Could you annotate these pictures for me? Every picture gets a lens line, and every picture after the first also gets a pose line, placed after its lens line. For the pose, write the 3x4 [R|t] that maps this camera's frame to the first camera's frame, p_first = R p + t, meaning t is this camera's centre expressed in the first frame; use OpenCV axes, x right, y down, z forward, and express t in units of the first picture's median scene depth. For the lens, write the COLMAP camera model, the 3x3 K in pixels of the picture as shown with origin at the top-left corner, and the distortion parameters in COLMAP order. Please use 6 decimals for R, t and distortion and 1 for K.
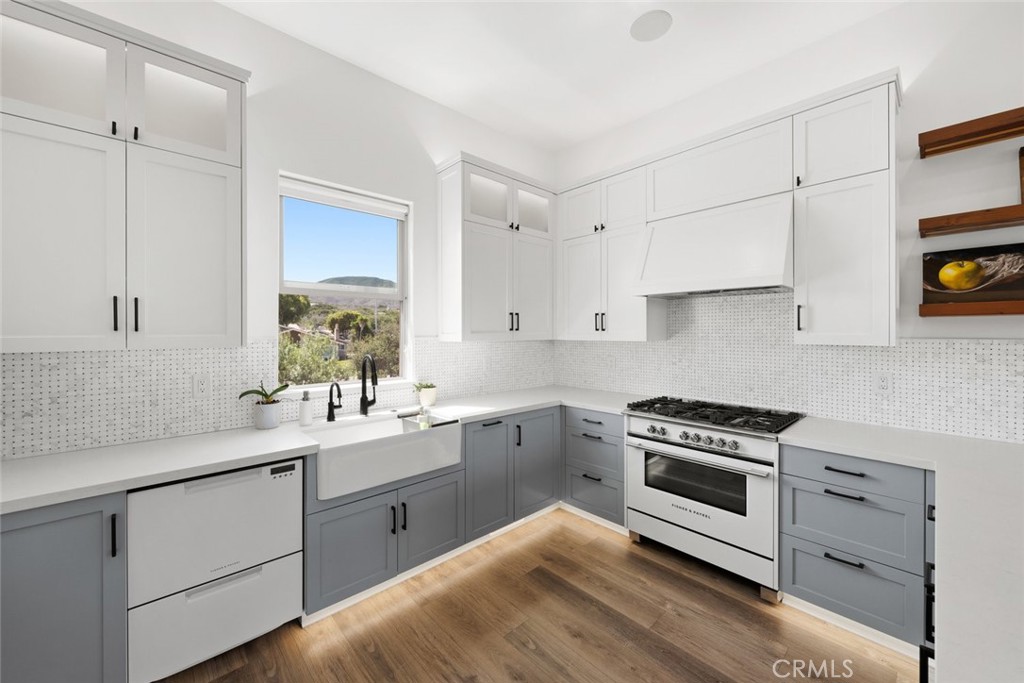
lens RADIAL K [[362.3, 0, 510.2], [0, 362.3, 327.9], [0, 0, 1]] dist [-0.002155, -0.000119]
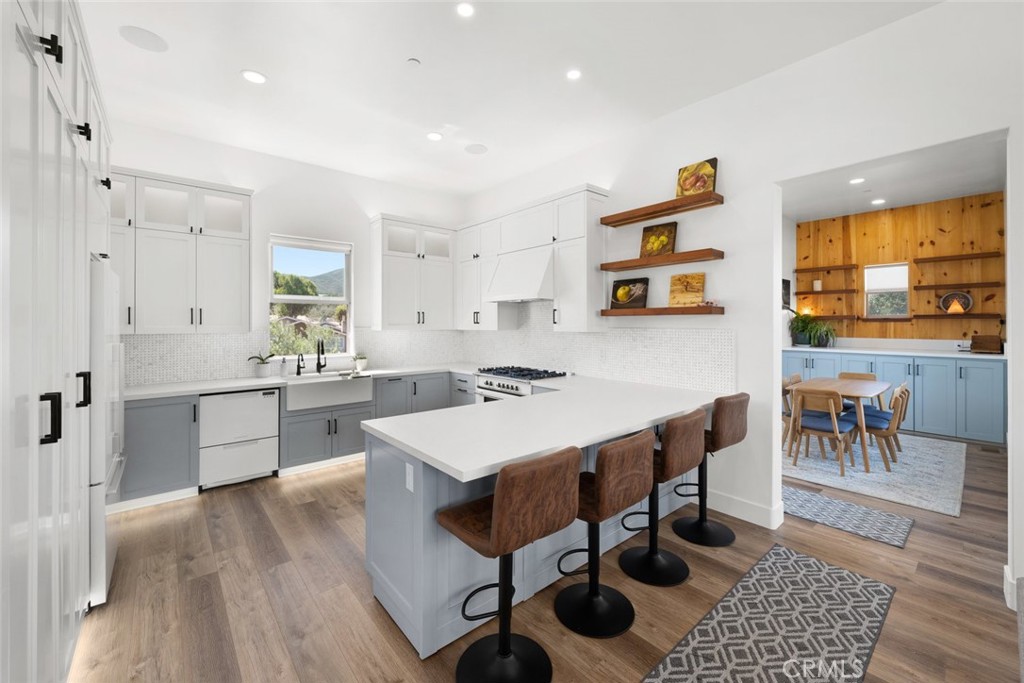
lens RADIAL K [[410.0, 0, 526.1], [0, 410.0, 317.8], [0, 0, 1]] dist [-0.002740, 0.000771]
pose [[0.998637, -0.001412, -0.052174, 0.671882], [0.001281, 0.999996, -0.002544, -0.014235], [0.052177, 0.002474, 0.998635, -0.875968]]
